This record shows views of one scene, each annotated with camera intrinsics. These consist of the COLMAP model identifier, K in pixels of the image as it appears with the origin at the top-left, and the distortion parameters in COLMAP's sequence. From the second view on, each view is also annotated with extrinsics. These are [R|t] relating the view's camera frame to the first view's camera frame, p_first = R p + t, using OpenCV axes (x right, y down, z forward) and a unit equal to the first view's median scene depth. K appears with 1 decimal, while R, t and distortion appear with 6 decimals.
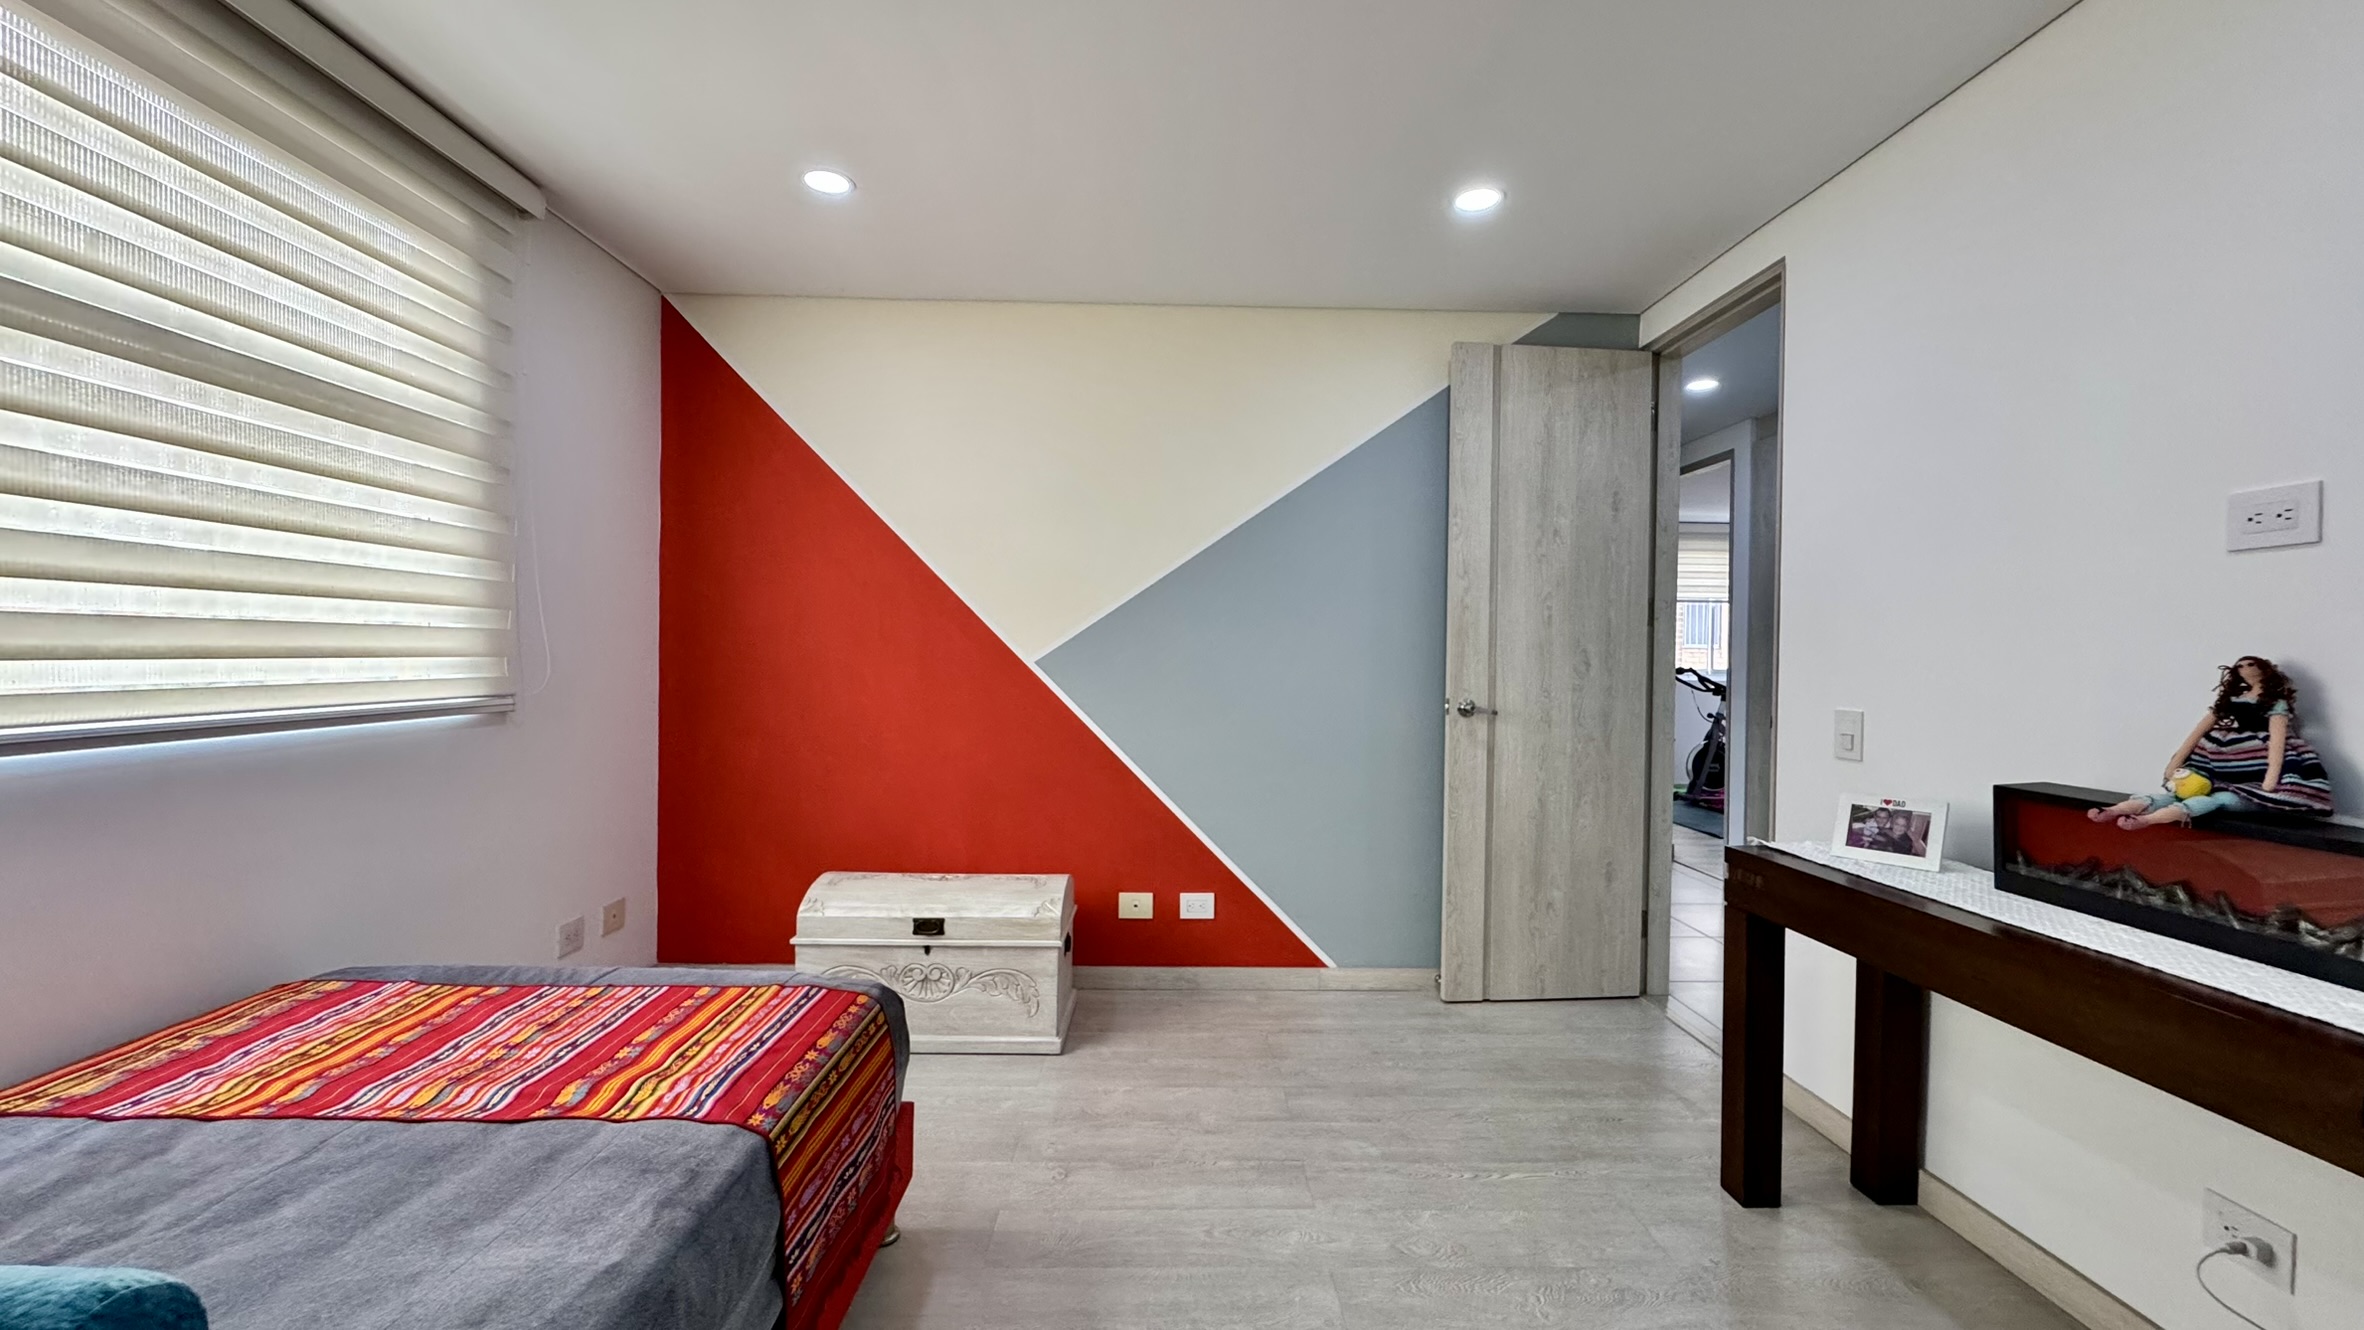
lens RADIAL K [[943.1, 0, 1182.0], [0, 943.1, 665.0], [0, 0, 1]] dist [-0.002520, -0.000426]
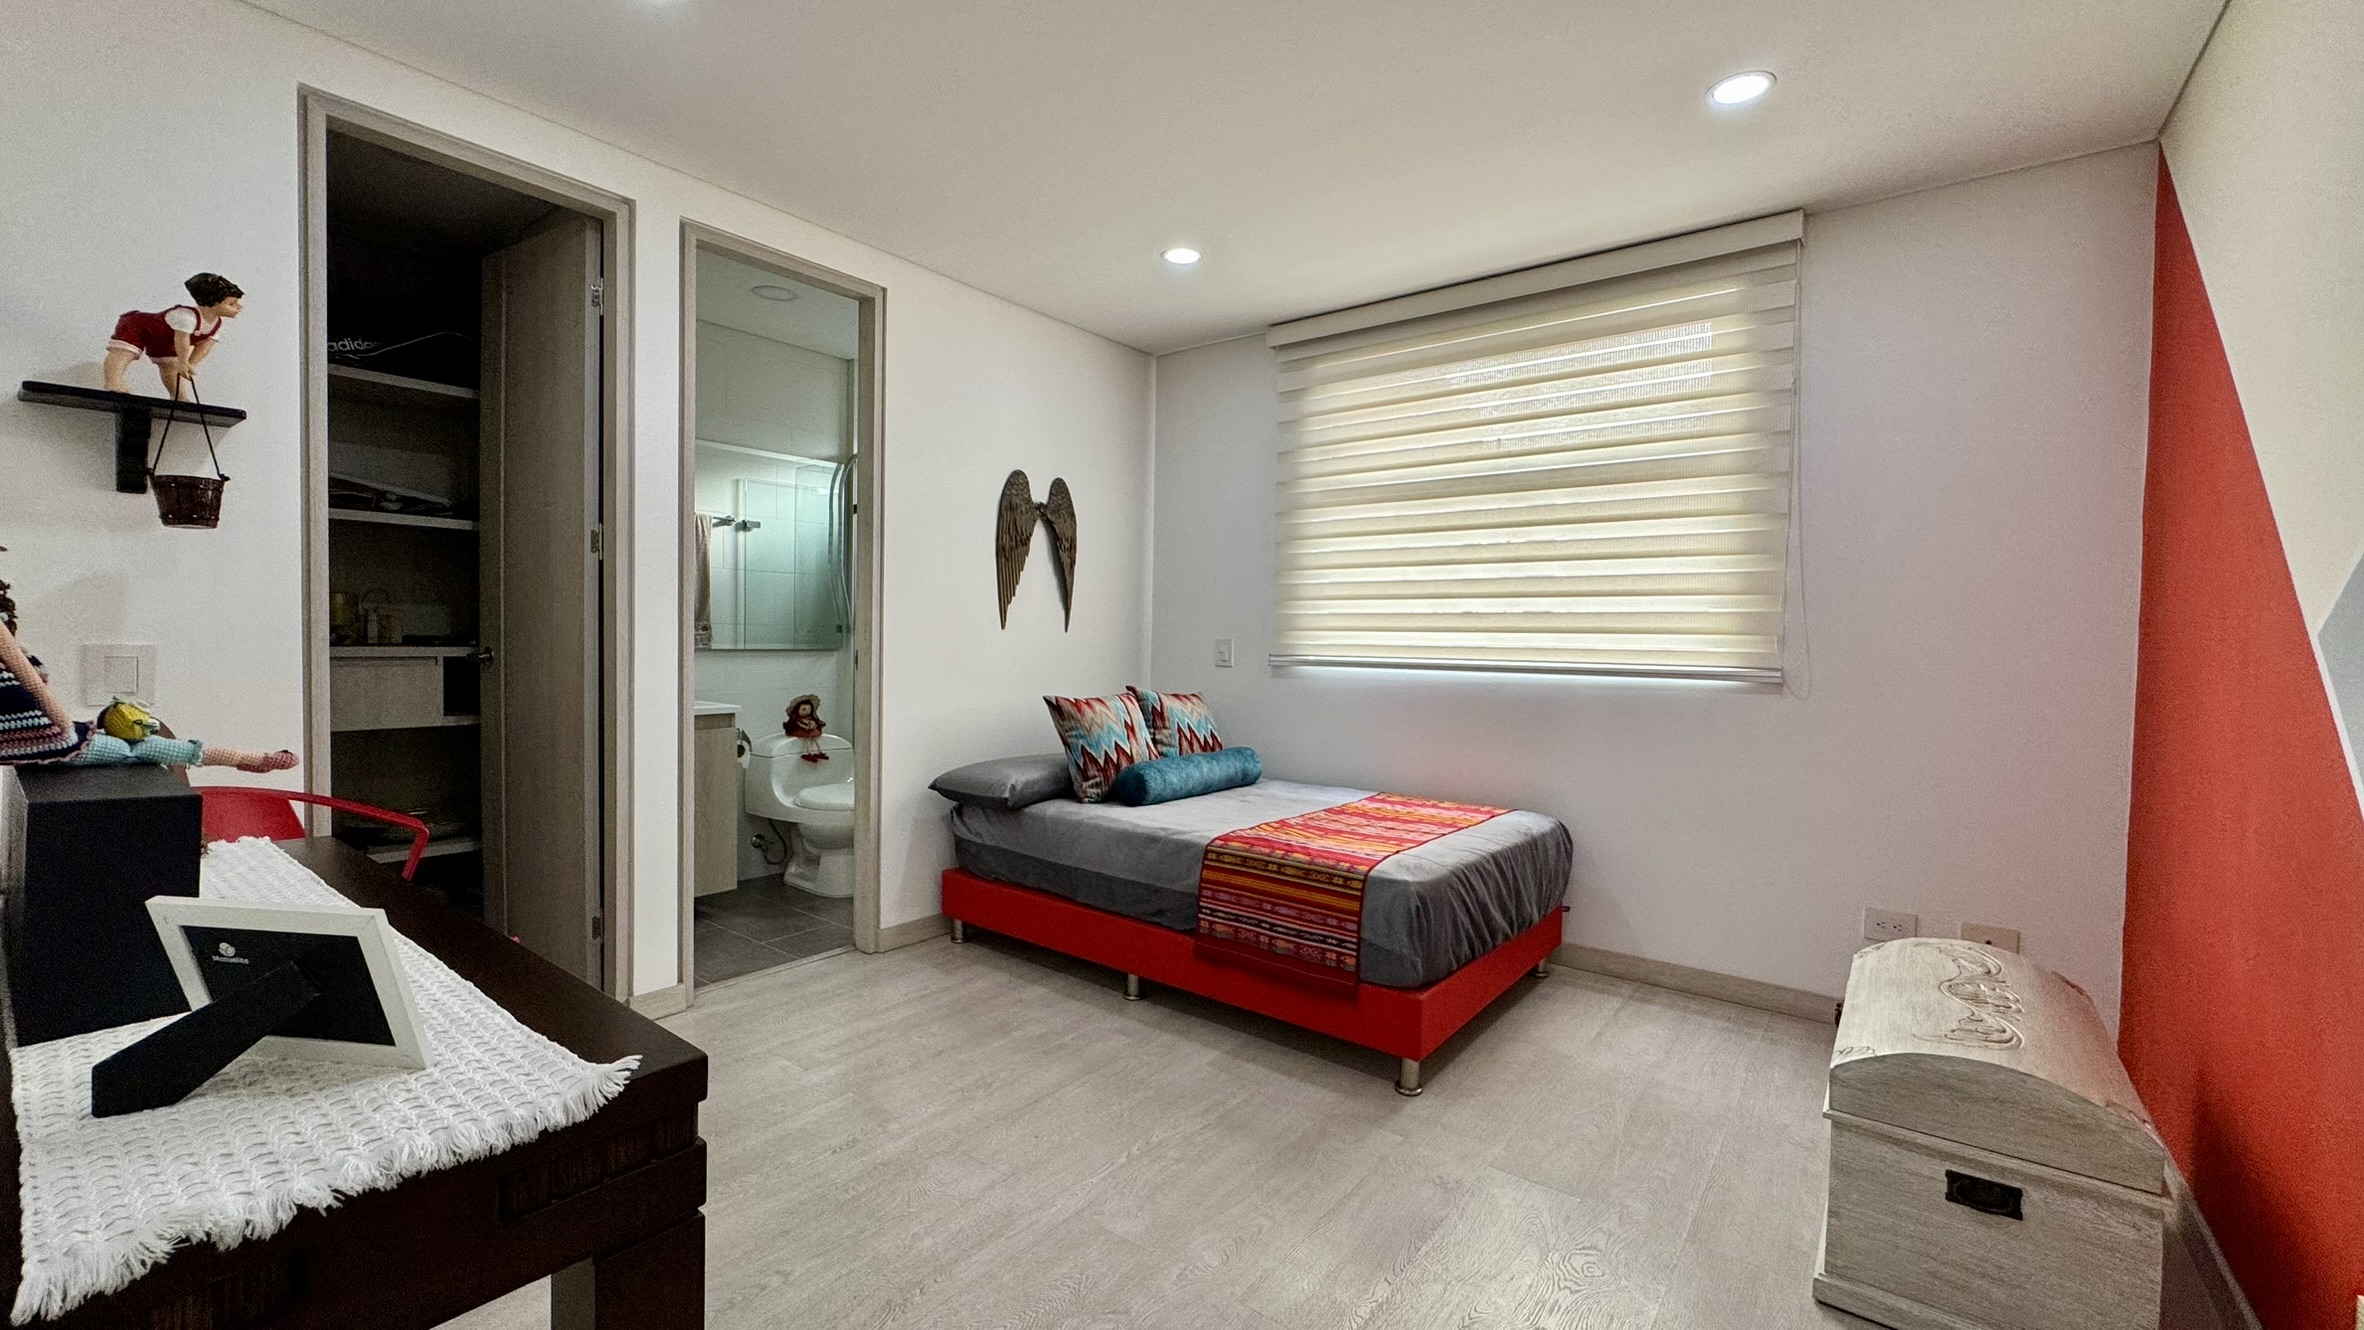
lens RADIAL K [[943.2, 0, 1182.7], [0, 943.2, 661.8], [0, 0, 1]] dist [-0.000579, 0.000185]
pose [[-0.626755, -0.003728, -0.779208, 0.939786], [-0.035206, 0.999103, 0.023538, 0.031791], [0.778421, 0.042185, -0.626324, 1.716335]]
